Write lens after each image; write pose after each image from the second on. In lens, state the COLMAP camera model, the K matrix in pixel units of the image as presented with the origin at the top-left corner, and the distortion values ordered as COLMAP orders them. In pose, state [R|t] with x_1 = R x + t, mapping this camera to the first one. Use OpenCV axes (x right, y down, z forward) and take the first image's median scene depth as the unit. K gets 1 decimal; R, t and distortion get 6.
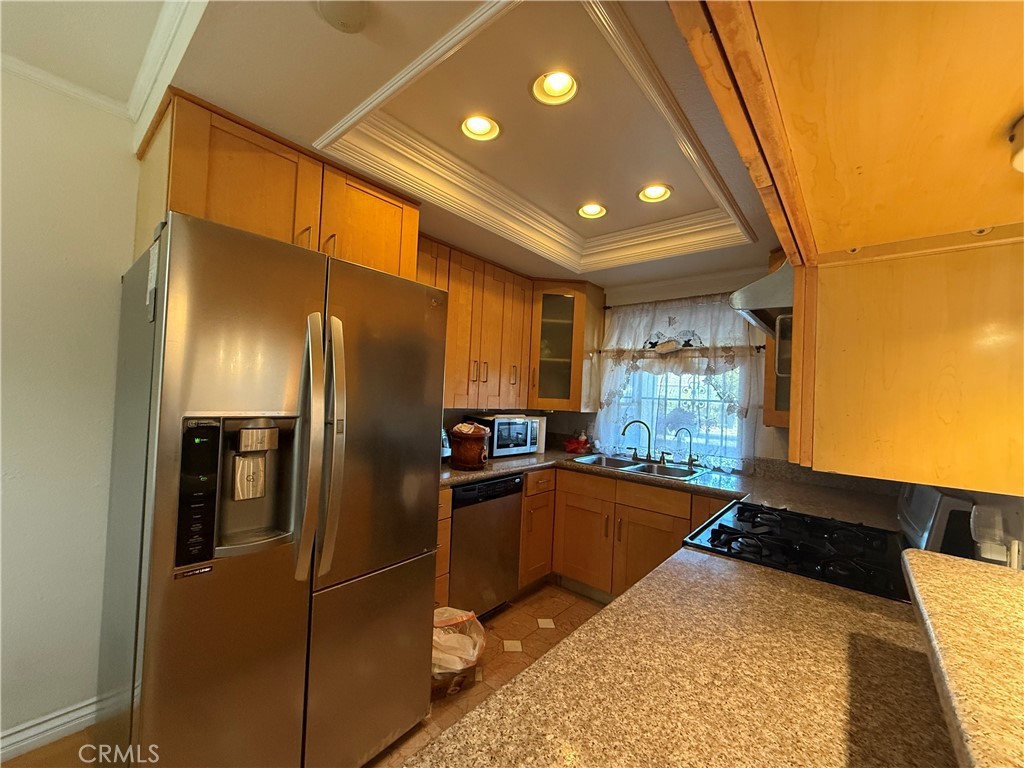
lens RADIAL K [[407.6, 0, 510.5], [0, 407.6, 384.6], [0, 0, 1]] dist [-0.000456, -0.000544]
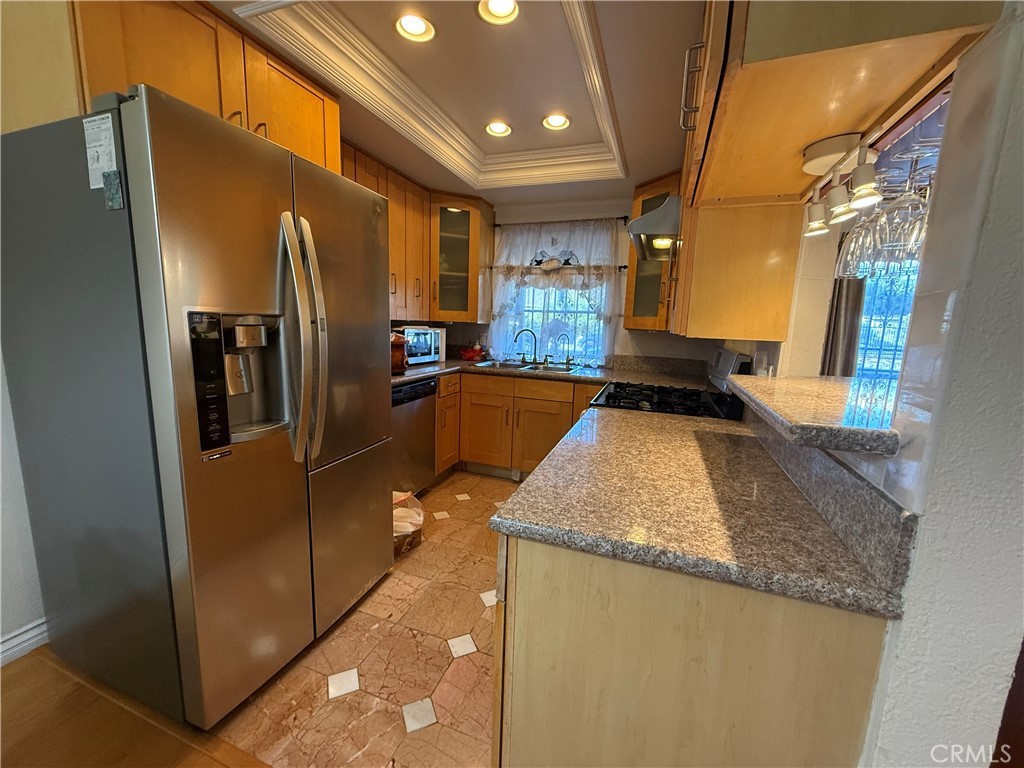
lens RADIAL K [[407.6, 0, 512.3], [0, 407.6, 384.2], [0, 0, 1]] dist [-0.000456, -0.000544]
pose [[0.936484, -0.066214, 0.344404, -0.179583], [0.000095, 0.982063, 0.188551, 0.029059], [-0.350711, -0.176543, 0.919693, -0.112505]]
